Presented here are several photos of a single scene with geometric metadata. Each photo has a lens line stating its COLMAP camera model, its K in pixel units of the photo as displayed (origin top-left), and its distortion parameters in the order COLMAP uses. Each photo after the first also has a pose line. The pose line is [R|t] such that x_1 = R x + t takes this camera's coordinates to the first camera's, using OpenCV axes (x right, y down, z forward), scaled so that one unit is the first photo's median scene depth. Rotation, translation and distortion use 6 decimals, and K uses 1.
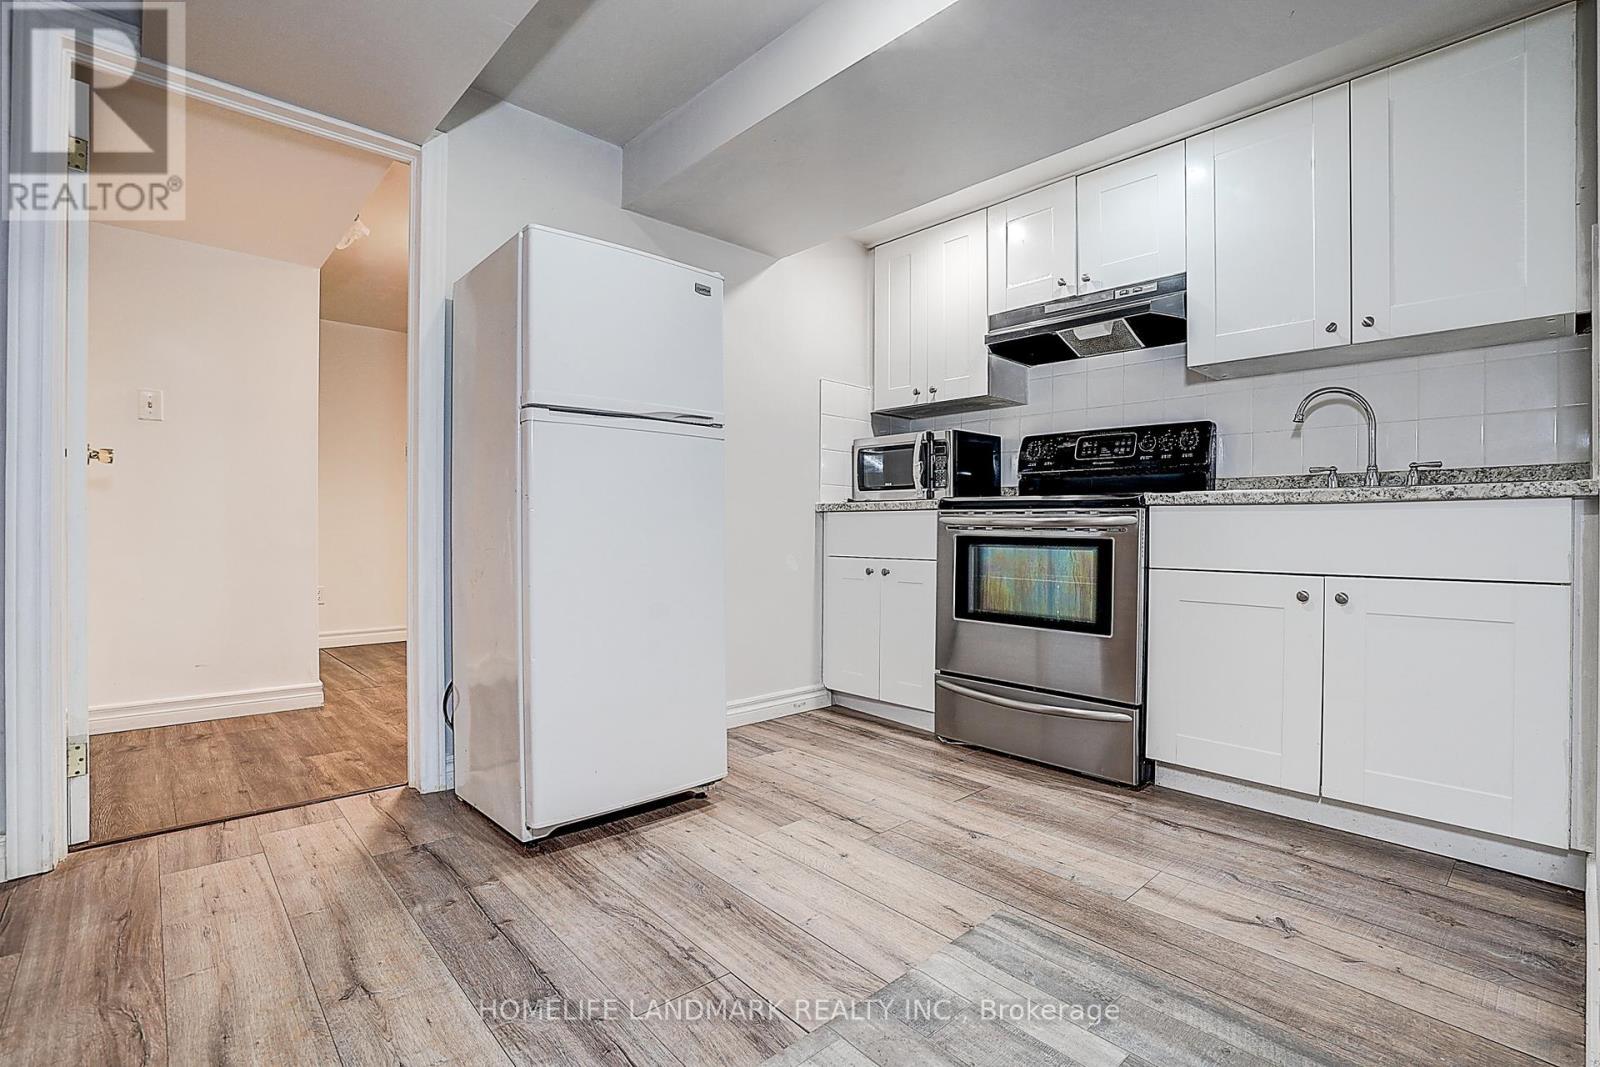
lens RADIAL K [[750.2, 0, 800.8], [0, 750.2, 536.0], [0, 0, 1]] dist [-0.066804, 0.028628]
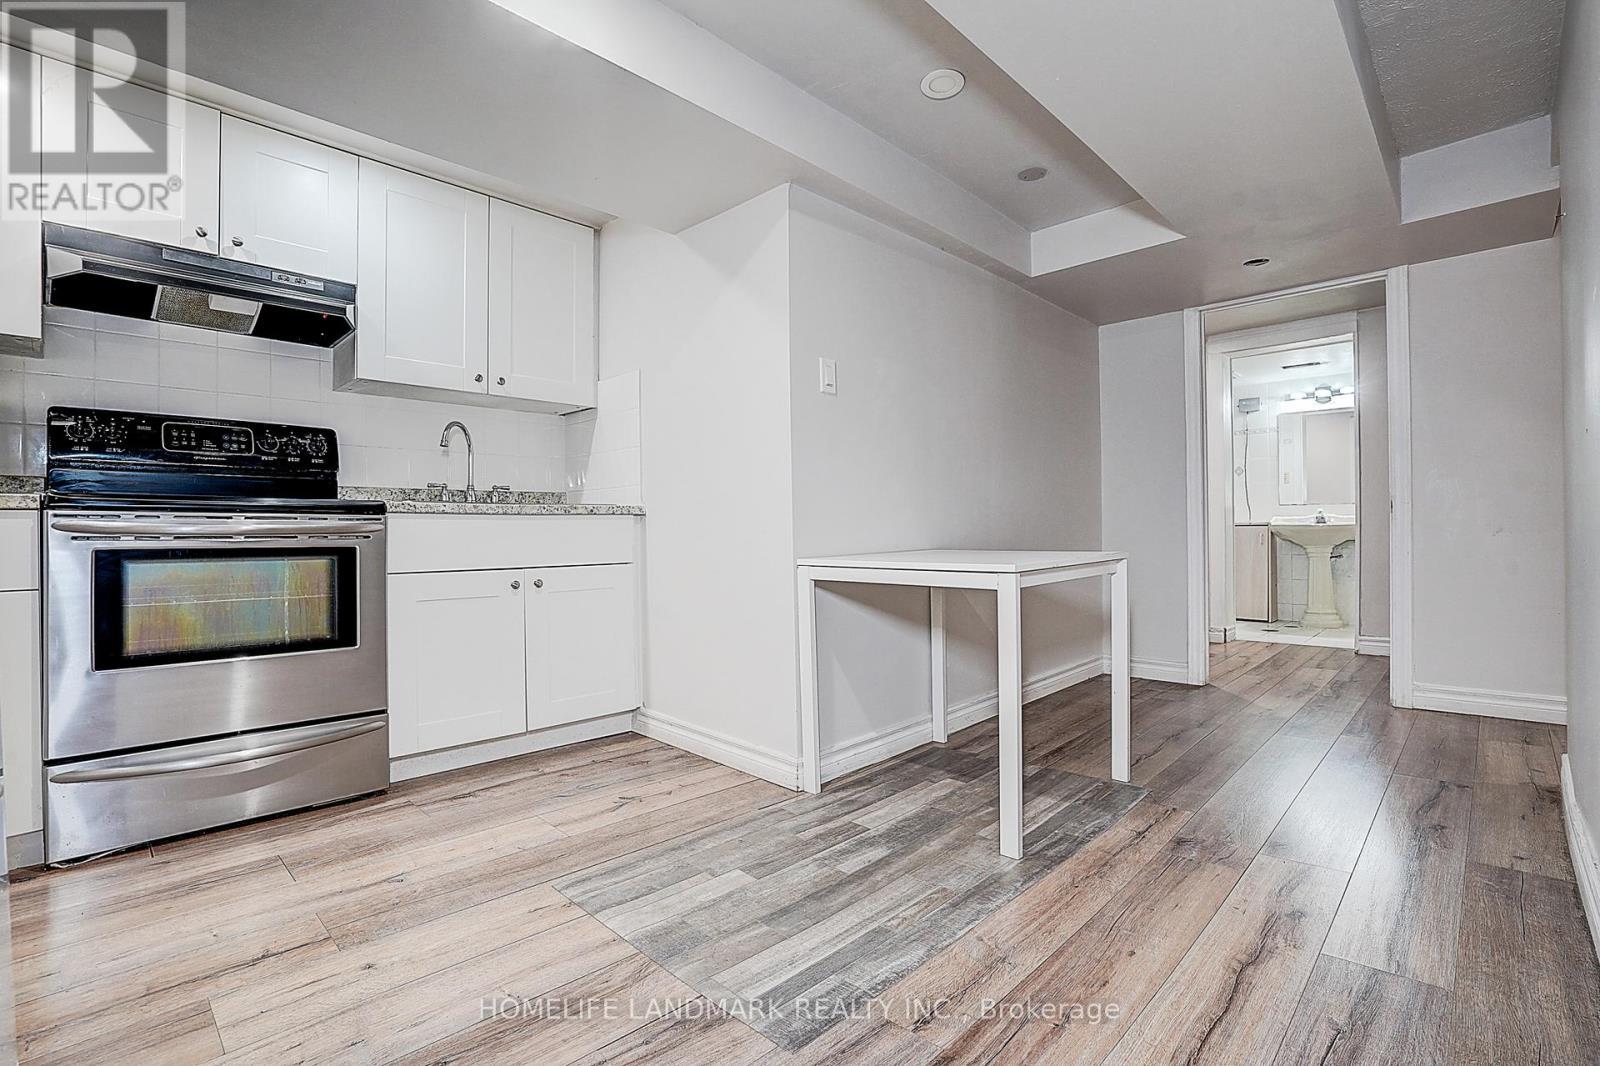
lens RADIAL K [[750.2, 0, 800.8], [0, 750.2, 535.5], [0, 0, 1]] dist [-0.066804, 0.028628]
pose [[-0.068637, -0.011104, 0.997580, -0.576940], [0.016794, 0.999784, 0.012284, -0.012313], [-0.997500, 0.017596, -0.068436, 0.484537]]
